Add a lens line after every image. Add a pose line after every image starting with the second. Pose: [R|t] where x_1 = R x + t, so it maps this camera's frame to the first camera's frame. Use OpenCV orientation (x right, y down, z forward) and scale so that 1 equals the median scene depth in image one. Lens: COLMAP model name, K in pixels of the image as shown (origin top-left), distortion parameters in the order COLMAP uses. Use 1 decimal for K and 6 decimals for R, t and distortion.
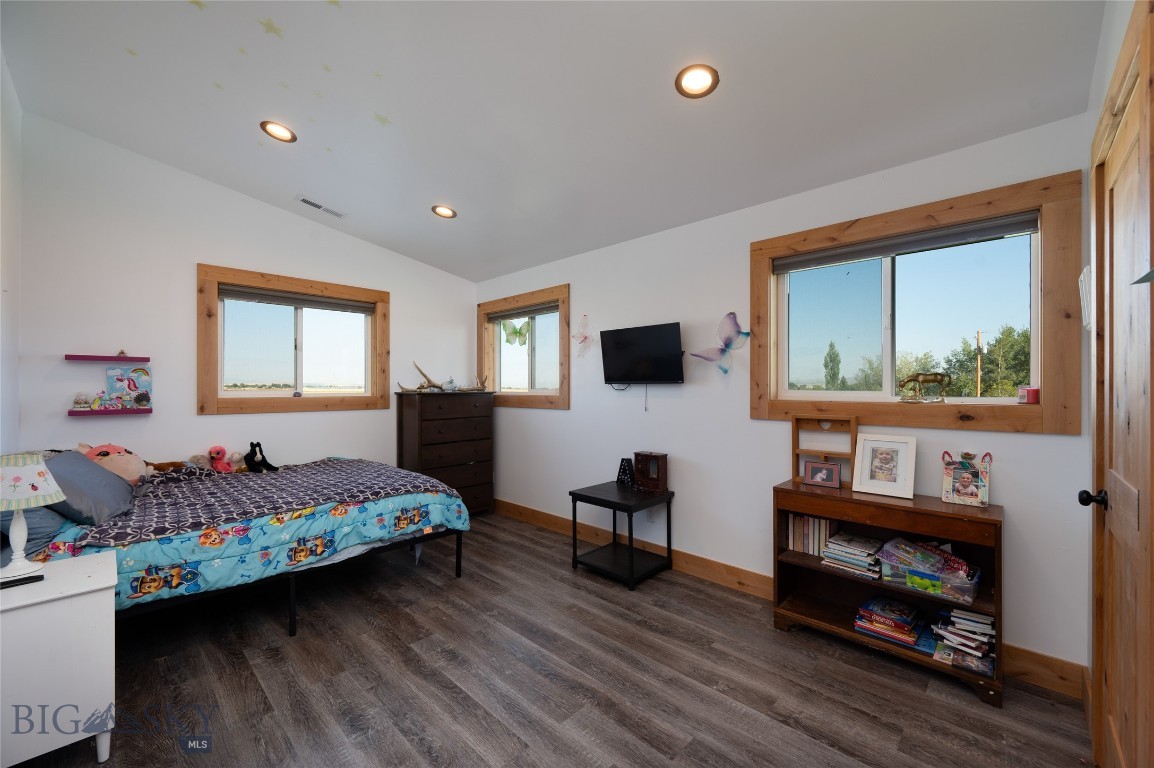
lens RADIAL K [[448.1, 0, 578.6], [0, 448.1, 382.6], [0, 0, 1]] dist [-0.001550, -0.000055]
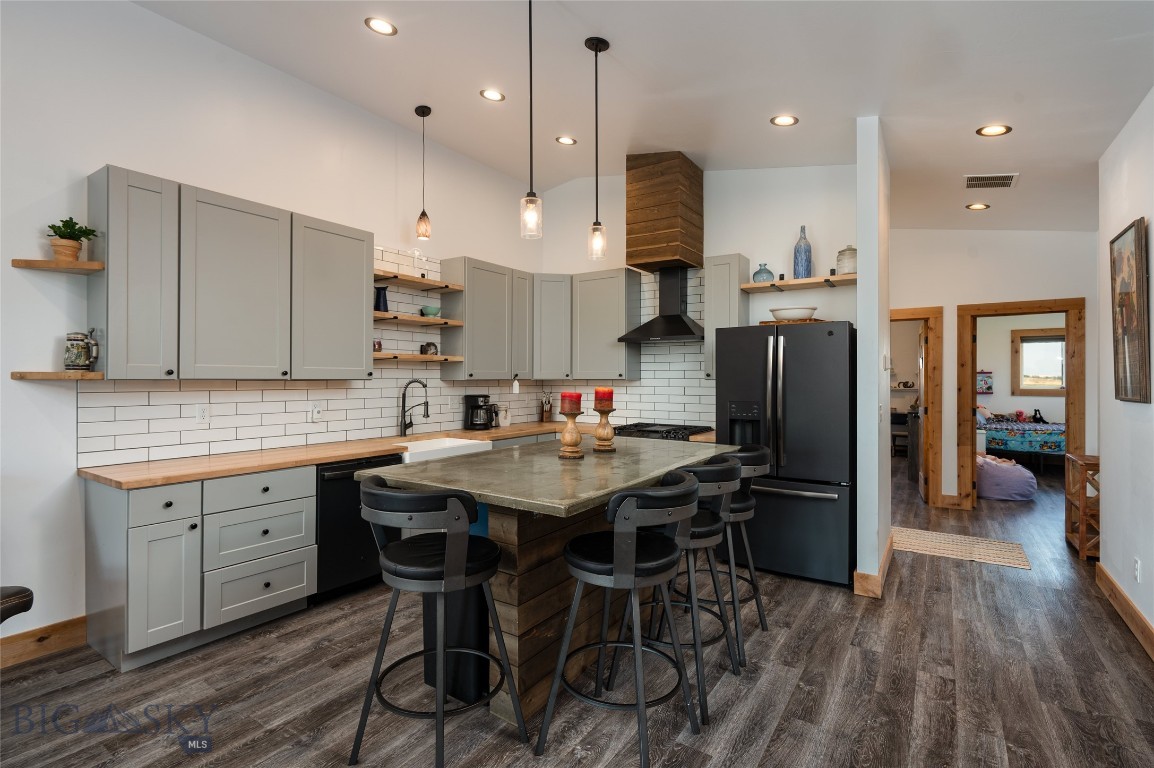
lens RADIAL K [[534.0, 0, 574.3], [0, 534.0, 383.1], [0, 0, 1]] dist [-0.001660, -0.000189]
pose [[0.147054, 0.003398, -0.989123, 1.648882], [0.008745, 0.999951, 0.004736, -0.028611], [0.989090, -0.009346, 0.147017, -1.749308]]
